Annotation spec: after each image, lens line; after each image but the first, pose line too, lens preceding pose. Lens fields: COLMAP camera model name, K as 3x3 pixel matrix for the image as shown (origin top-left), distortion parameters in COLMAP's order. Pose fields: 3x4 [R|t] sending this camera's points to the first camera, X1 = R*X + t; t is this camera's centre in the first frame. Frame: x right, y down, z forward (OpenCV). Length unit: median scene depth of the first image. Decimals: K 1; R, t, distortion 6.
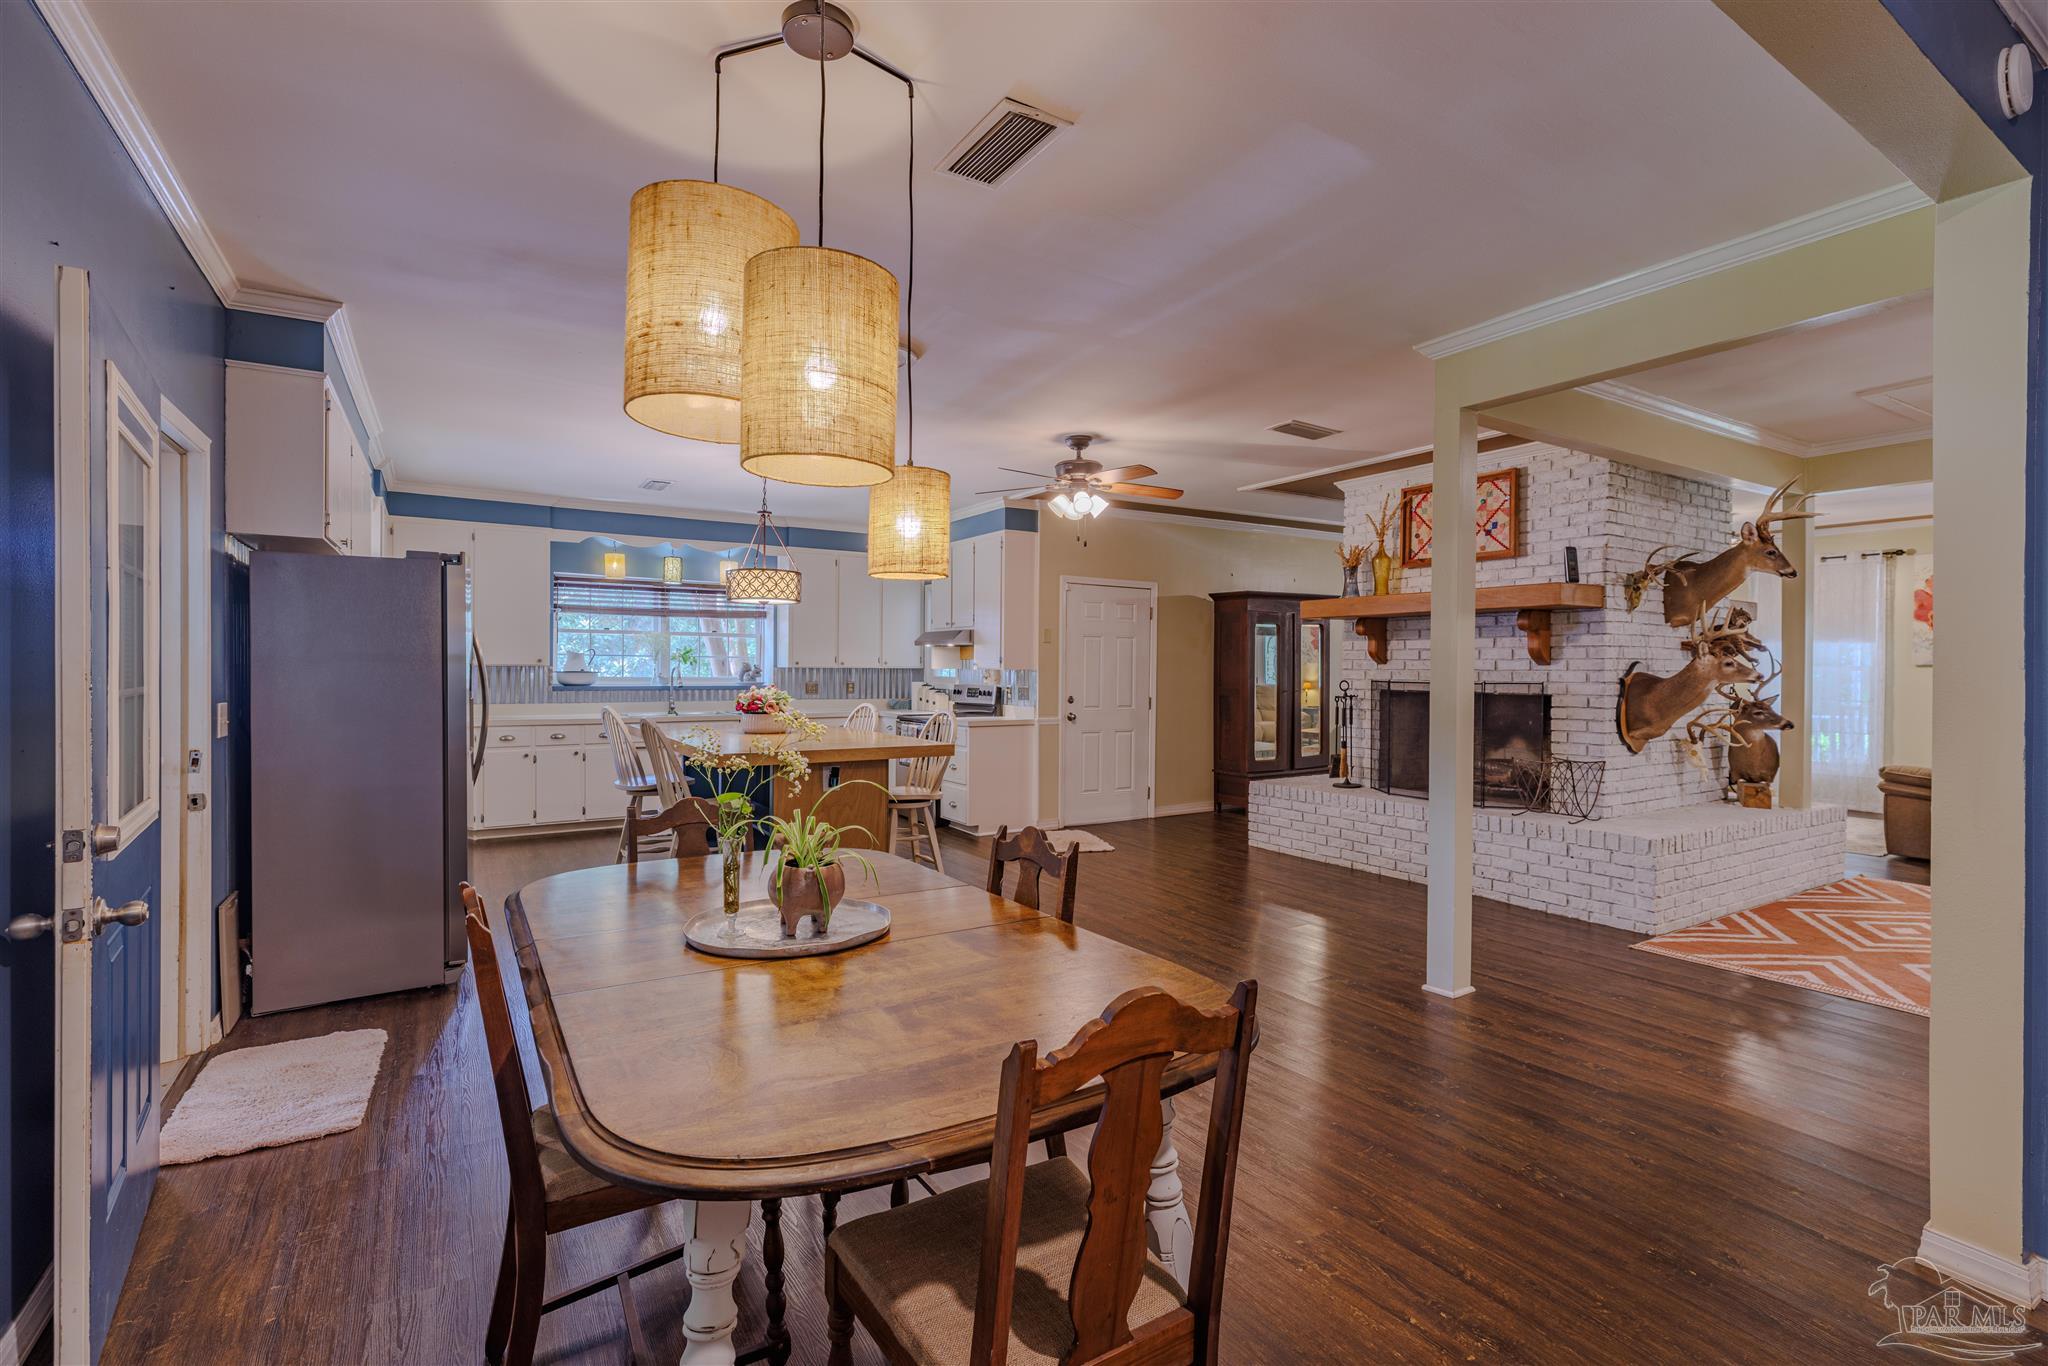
lens RADIAL K [[911.0, 0, 1024.0], [0, 911.0, 674.9], [0, 0, 1]] dist [0.003798, 0.000115]
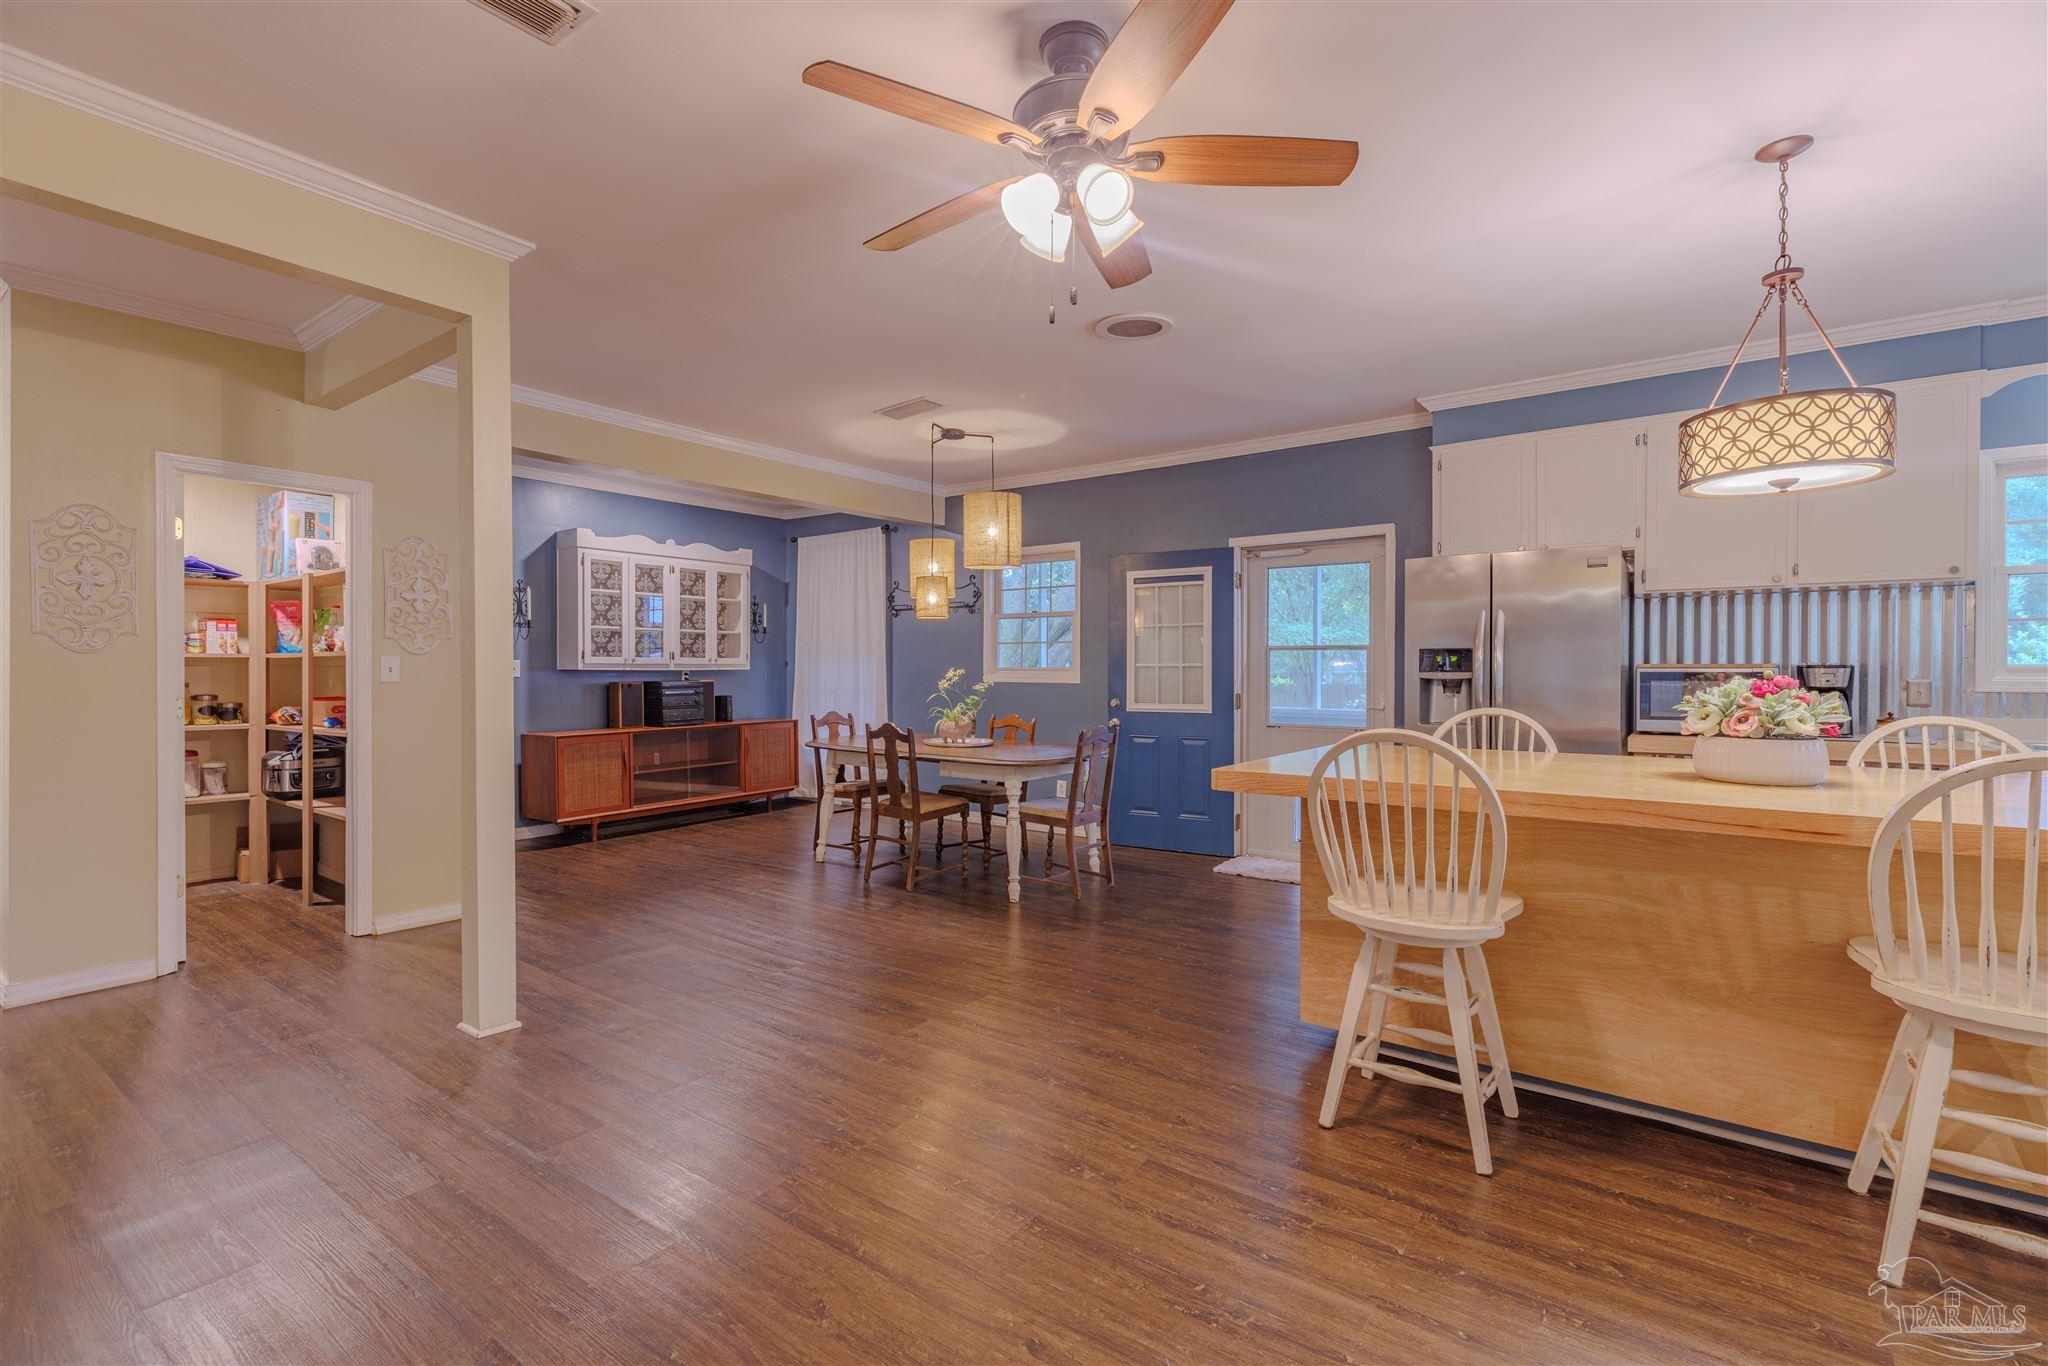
lens RADIAL K [[918.8, 0, 1022.6], [0, 918.8, 676.6], [0, 0, 1]] dist [0.008883, -0.000370]
pose [[-0.930180, -0.003863, -0.367084, 0.193614], [-0.007937, 0.999923, 0.009589, 0.010086], [0.367018, 0.011833, -0.930138, 1.166371]]
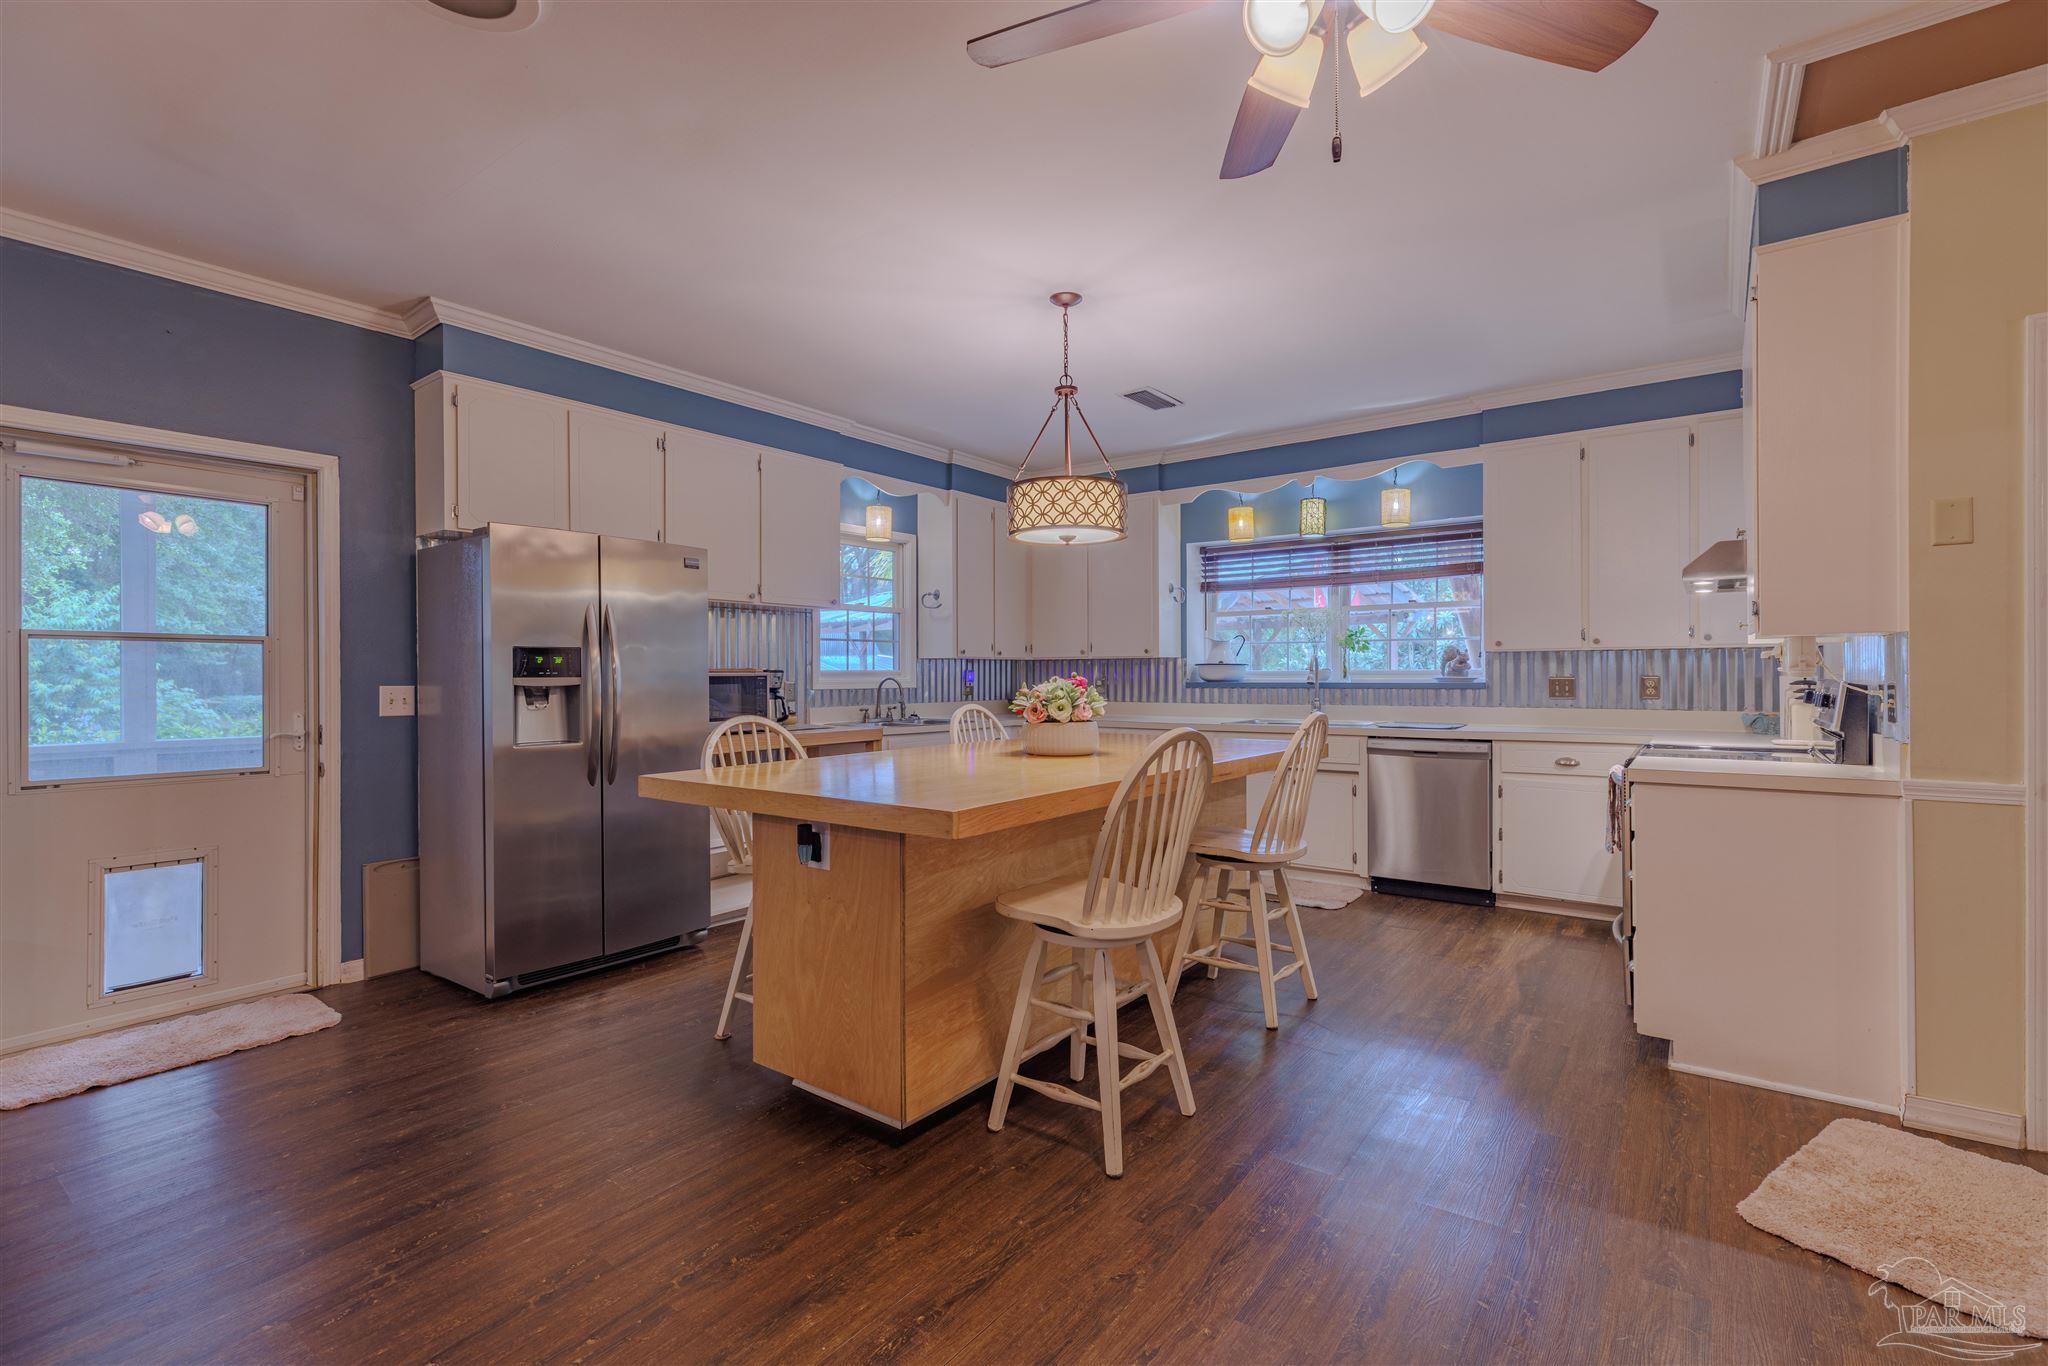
lens RADIAL K [[918.8, 0, 1022.6], [0, 918.8, 676.6], [0, 0, 1]] dist [0.008883, -0.000370]
pose [[0.360971, -0.005770, -0.932559, 0.247902], [0.002116, 0.999983, -0.005368, 0.014074], [0.932575, -0.000035, 0.360977, 0.687168]]
